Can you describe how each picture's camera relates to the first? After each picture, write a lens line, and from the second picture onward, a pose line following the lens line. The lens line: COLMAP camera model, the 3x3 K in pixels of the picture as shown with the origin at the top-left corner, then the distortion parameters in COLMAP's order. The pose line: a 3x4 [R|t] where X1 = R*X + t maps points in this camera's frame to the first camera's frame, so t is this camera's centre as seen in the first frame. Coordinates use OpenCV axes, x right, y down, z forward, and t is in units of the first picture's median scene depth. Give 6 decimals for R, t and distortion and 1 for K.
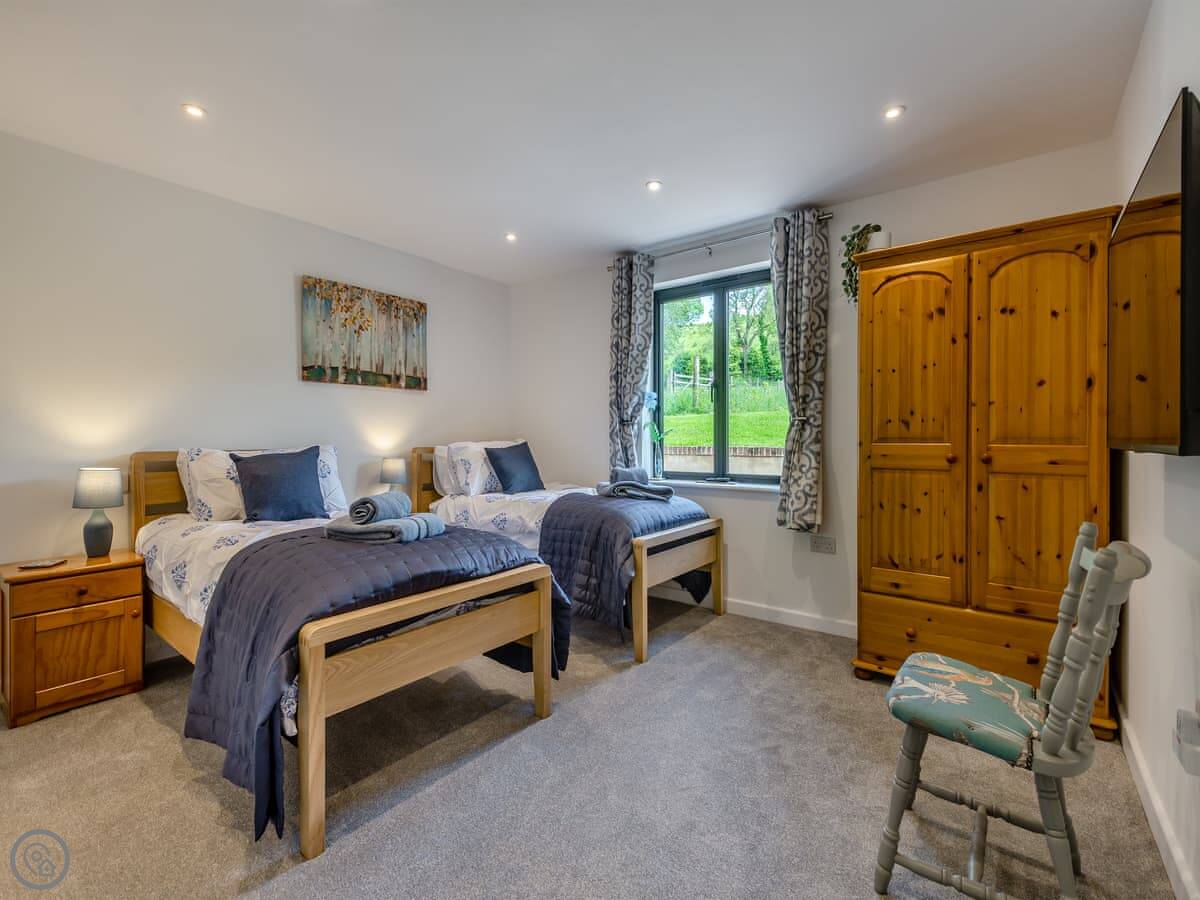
lens RADIAL K [[534.4, 0, 607.4], [0, 534.4, 442.8], [0, 0, 1]] dist [0.003075, -0.000114]
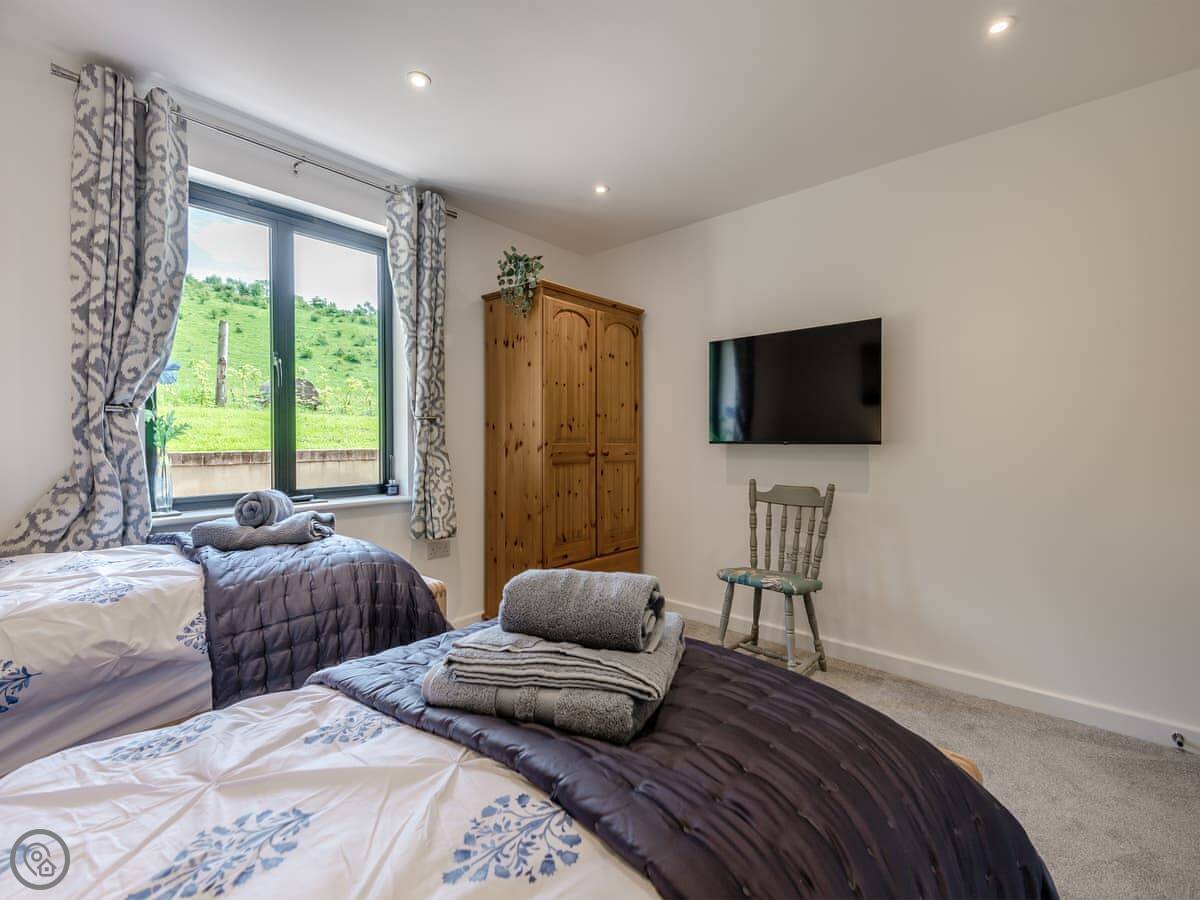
lens RADIAL K [[534.4, 0, 607.4], [0, 534.4, 442.8], [0, 0, 1]] dist [0.003075, -0.000114]
pose [[0.059748, -0.004208, 0.998205, -0.452037], [0.010632, 0.999937, 0.003579, -0.001938], [-0.998157, 0.010399, 0.059789, 0.533558]]
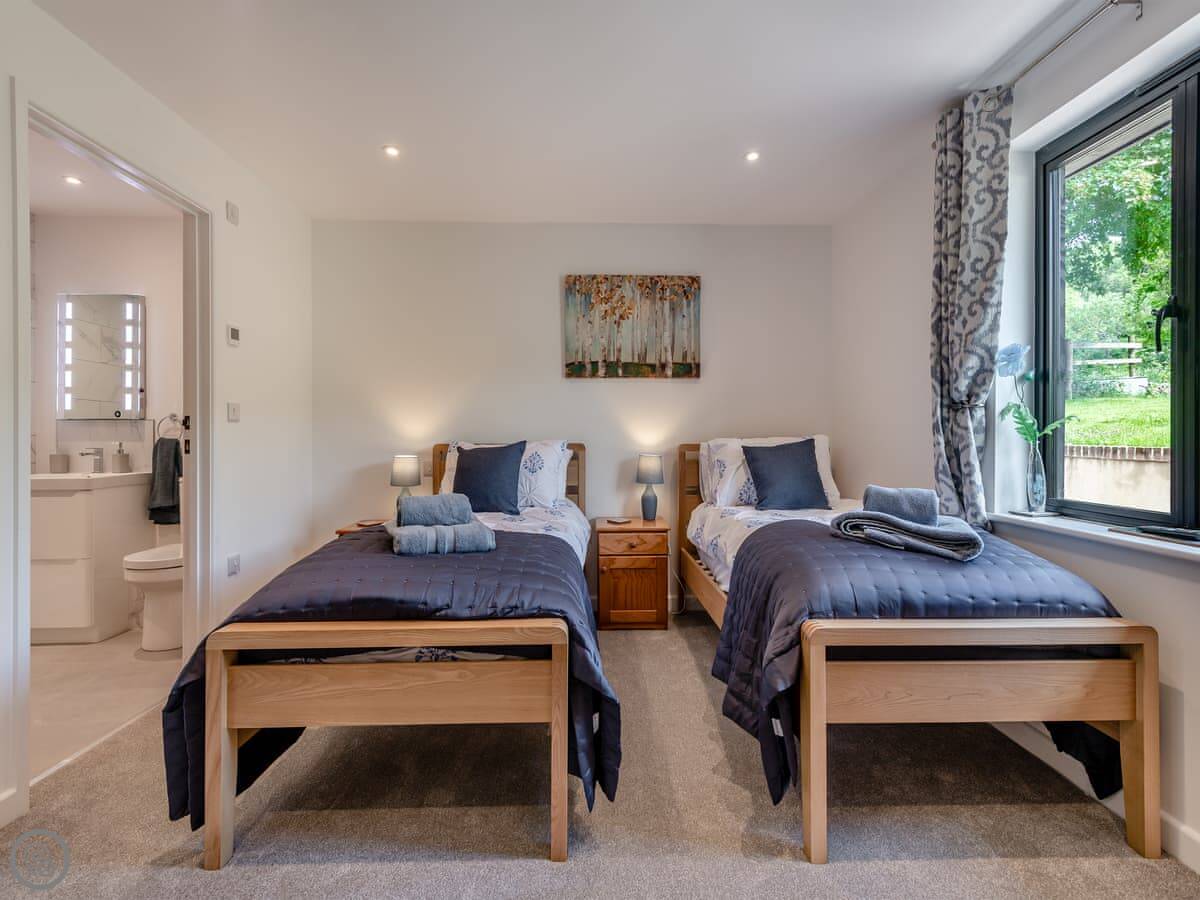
lens RADIAL K [[537.2, 0, 579.3], [0, 537.2, 434.4], [0, 0, 1]] dist [0.032837, -0.018871]
pose [[0.625121, 0.001446, -0.780527, 0.239000], [-0.007551, 0.999963, -0.004194, -0.002282], [0.780492, 0.008516, 0.625108, 0.345162]]
